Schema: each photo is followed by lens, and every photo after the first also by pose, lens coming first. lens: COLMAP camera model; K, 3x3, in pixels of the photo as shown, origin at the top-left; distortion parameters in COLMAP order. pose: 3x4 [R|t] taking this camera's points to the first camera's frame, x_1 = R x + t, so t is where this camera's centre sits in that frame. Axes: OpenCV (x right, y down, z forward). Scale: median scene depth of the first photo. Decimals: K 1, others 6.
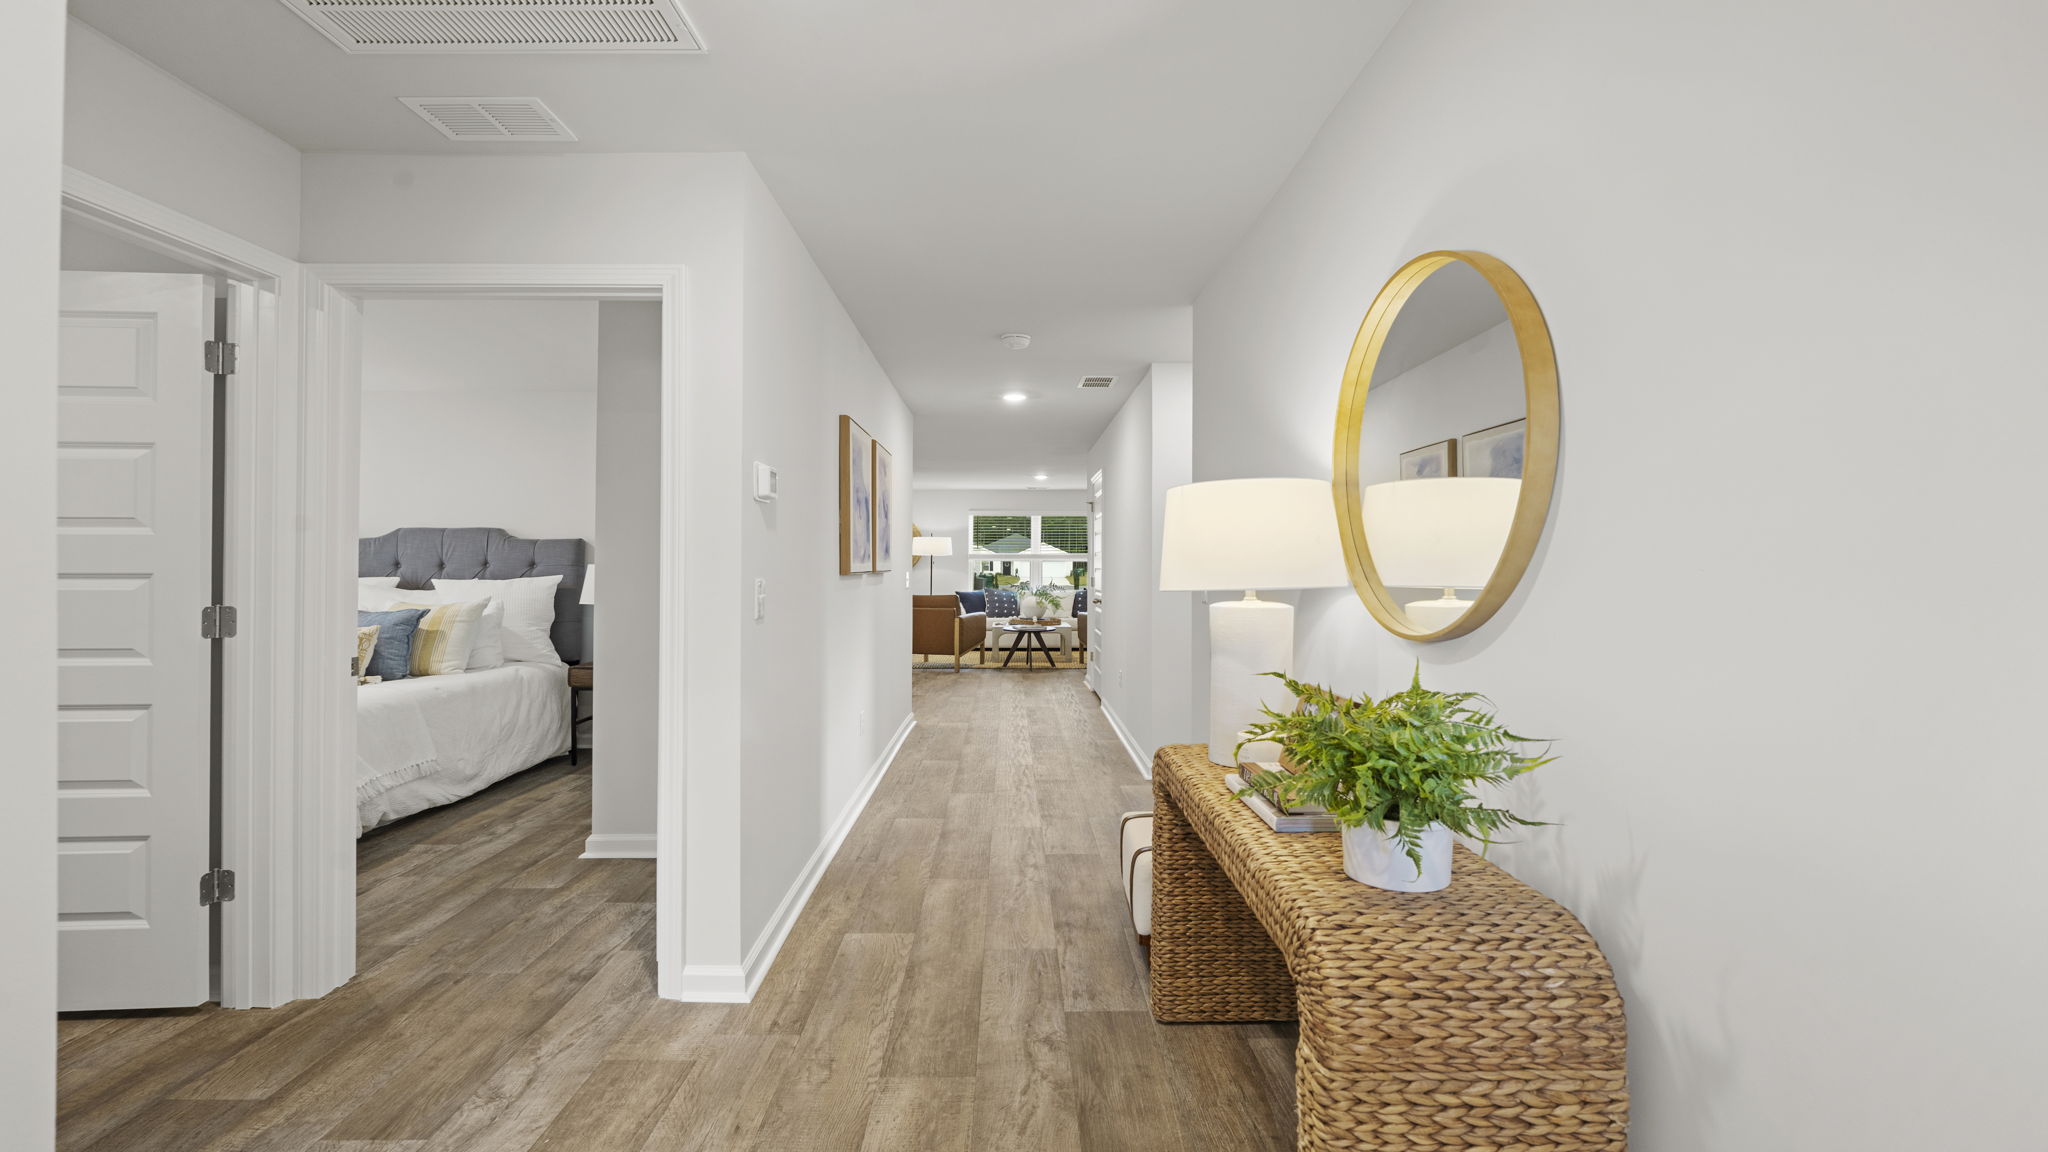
lens RADIAL K [[937.7, 0, 1012.5], [0, 937.7, 567.0], [0, 0, 1]] dist [-0.001187, -0.000180]
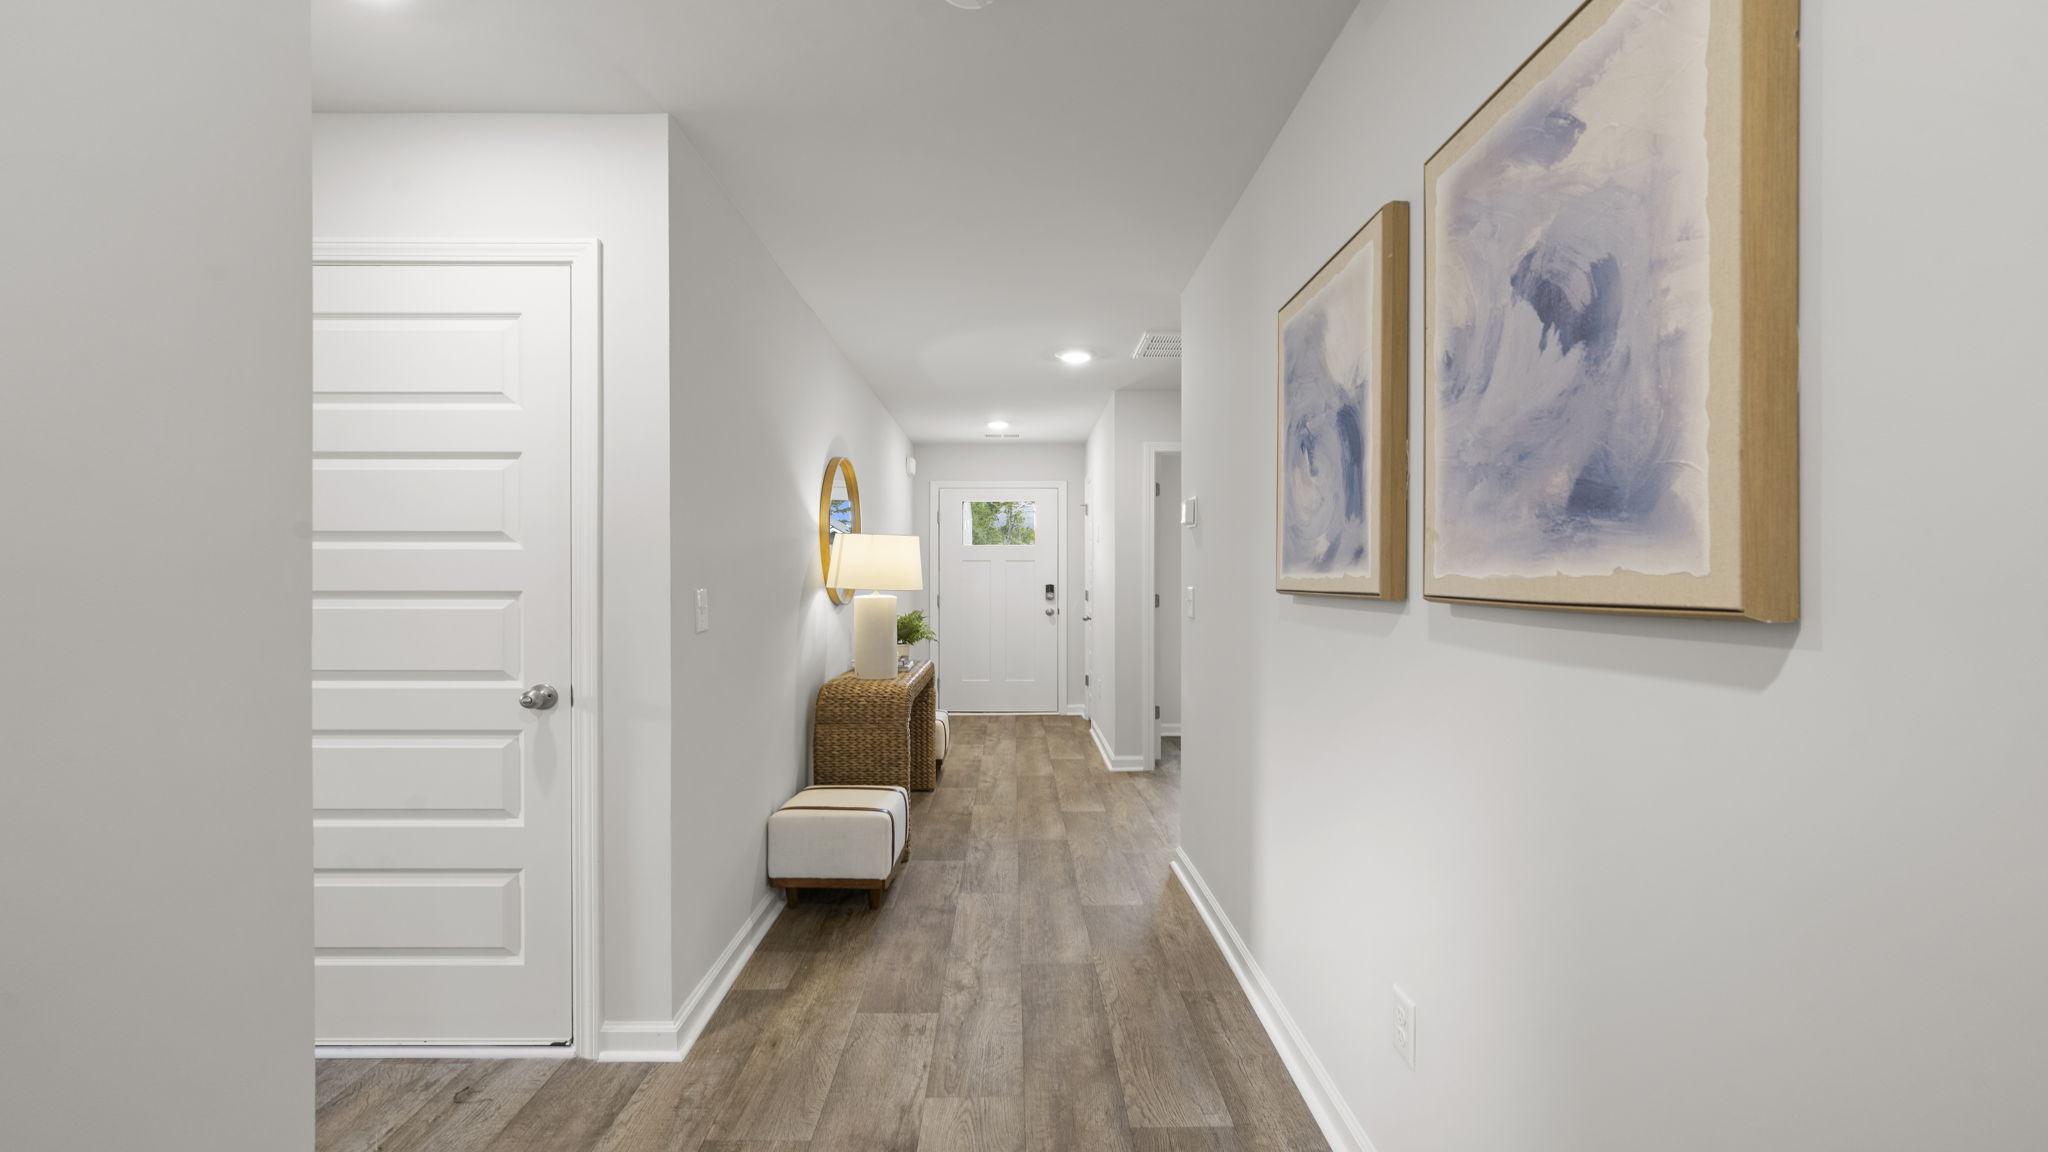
lens RADIAL K [[937.7, 0, 1012.5], [0, 937.7, 567.0], [0, 0, 1]] dist [-0.001187, -0.000180]
pose [[-0.999334, -0.036389, 0.002816, -0.008361], [-0.036442, 0.999100, -0.021705, 0.012444], [-0.002024, -0.021793, -0.999760, 1.965663]]
